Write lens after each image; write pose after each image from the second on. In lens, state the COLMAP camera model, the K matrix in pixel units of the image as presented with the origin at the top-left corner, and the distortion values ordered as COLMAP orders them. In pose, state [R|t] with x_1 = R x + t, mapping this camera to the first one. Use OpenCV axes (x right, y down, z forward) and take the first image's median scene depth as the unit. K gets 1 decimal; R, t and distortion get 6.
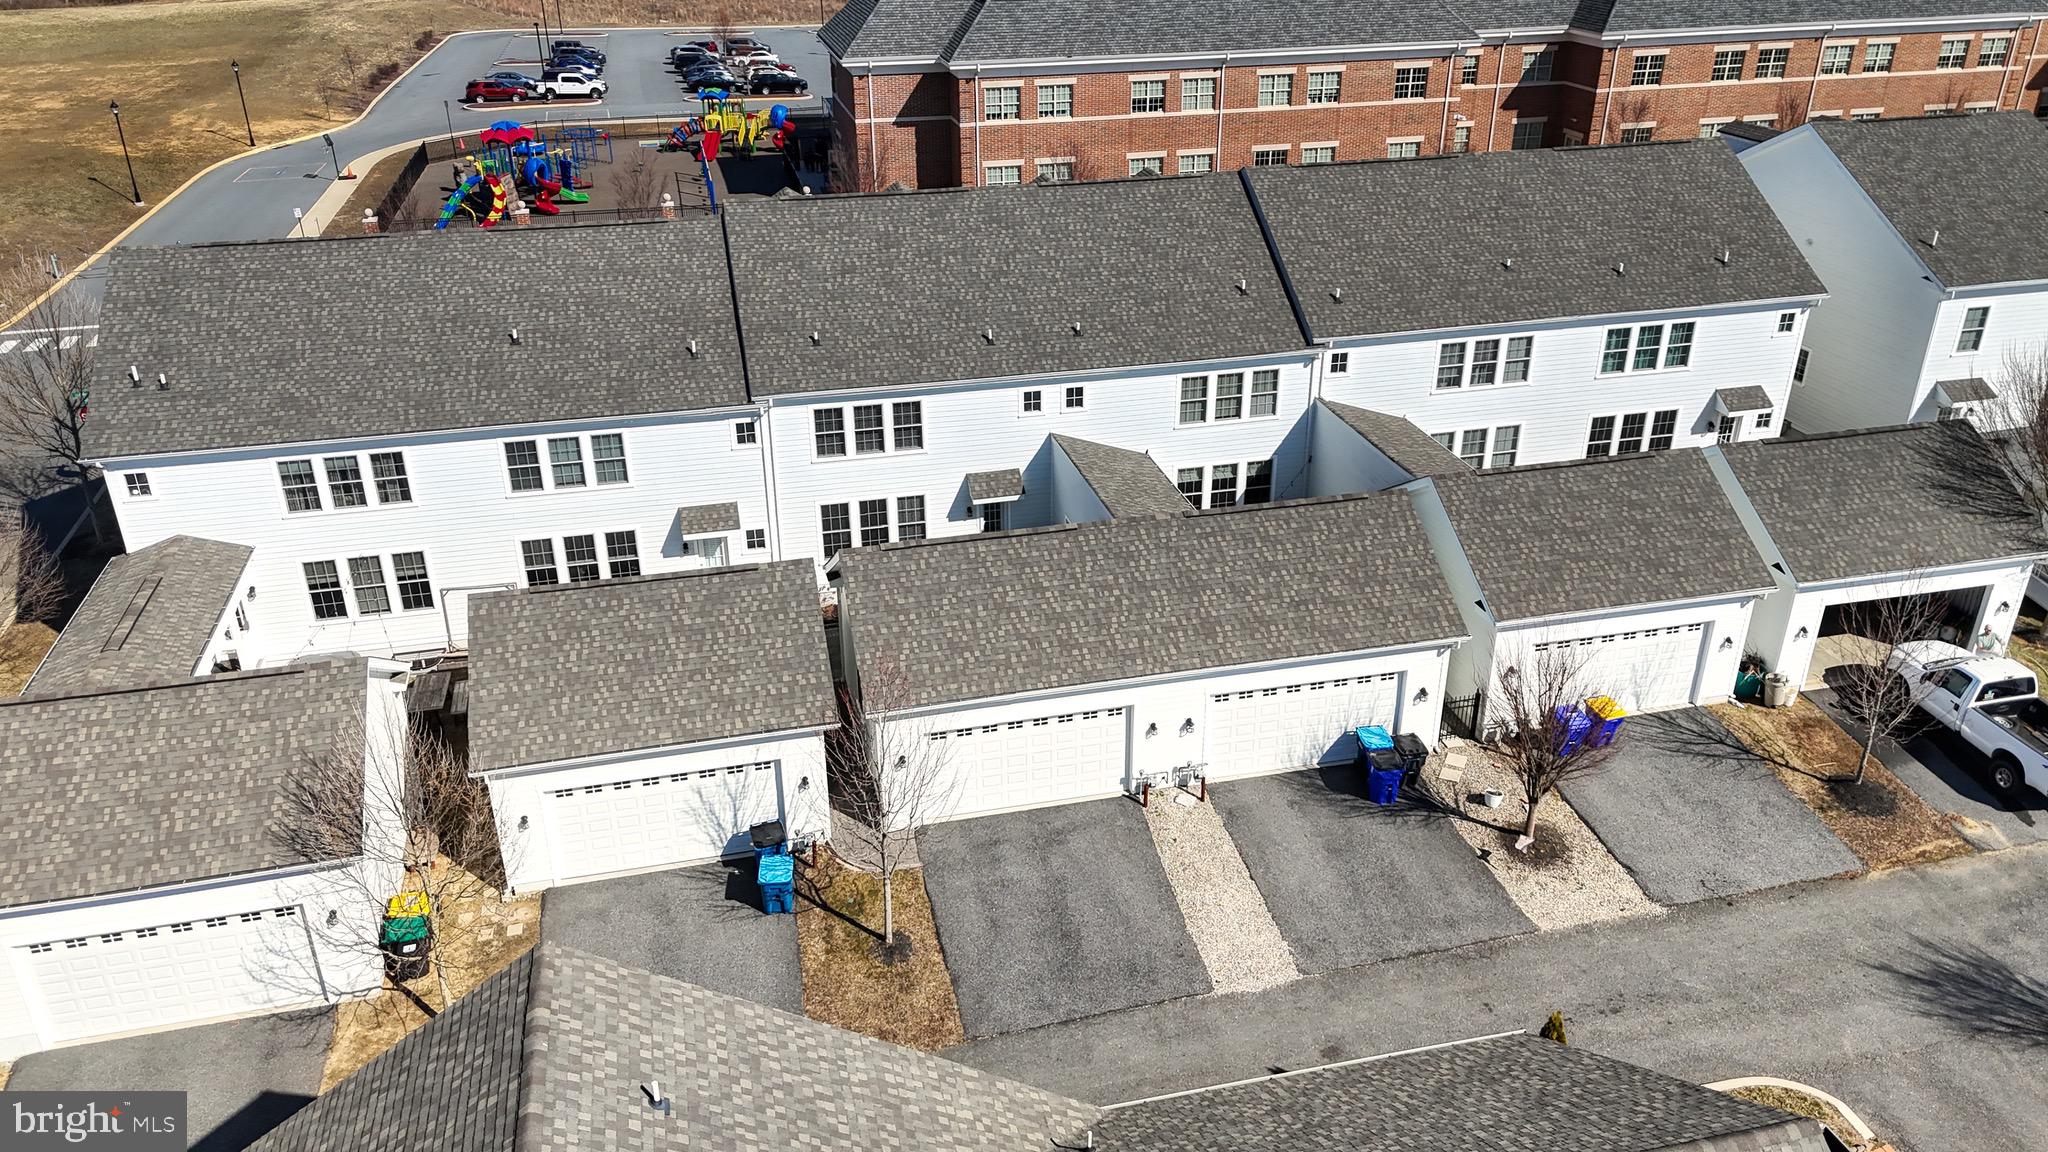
lens RADIAL K [[1480.3, 0, 1024.0], [0, 1480.3, 576.0], [0, 0, 1]] dist [0.113866, -0.122099]
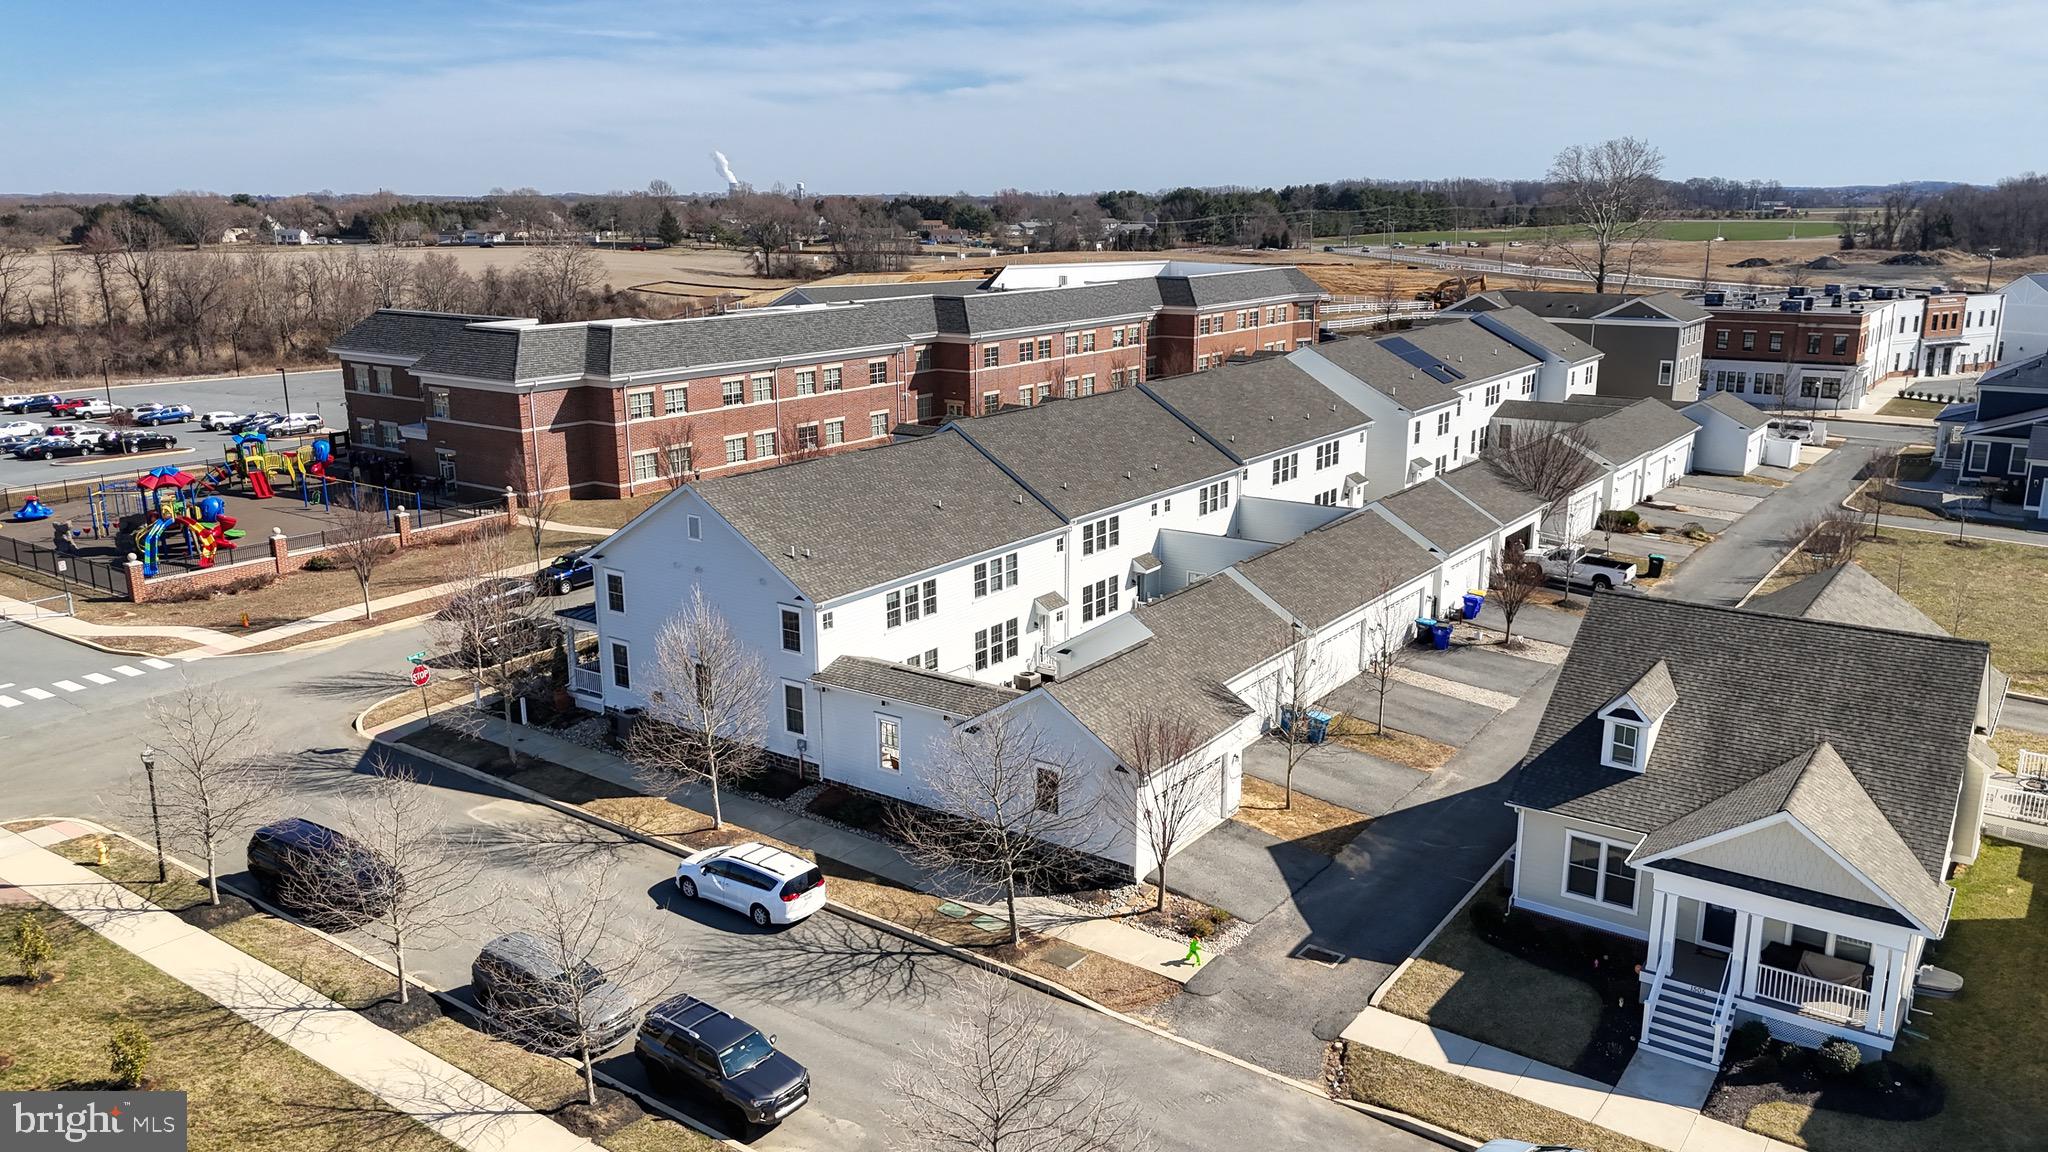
lens RADIAL K [[1480.3, 0, 1024.0], [0, 1480.3, 576.0], [0, 0, 1]] dist [0.113866, -0.122099]
pose [[0.766246, -0.159462, 0.622445, -1.035478], [0.290632, 0.949971, -0.114406, 0.091206], [-0.573061, 0.268566, 0.774256, -0.174332]]
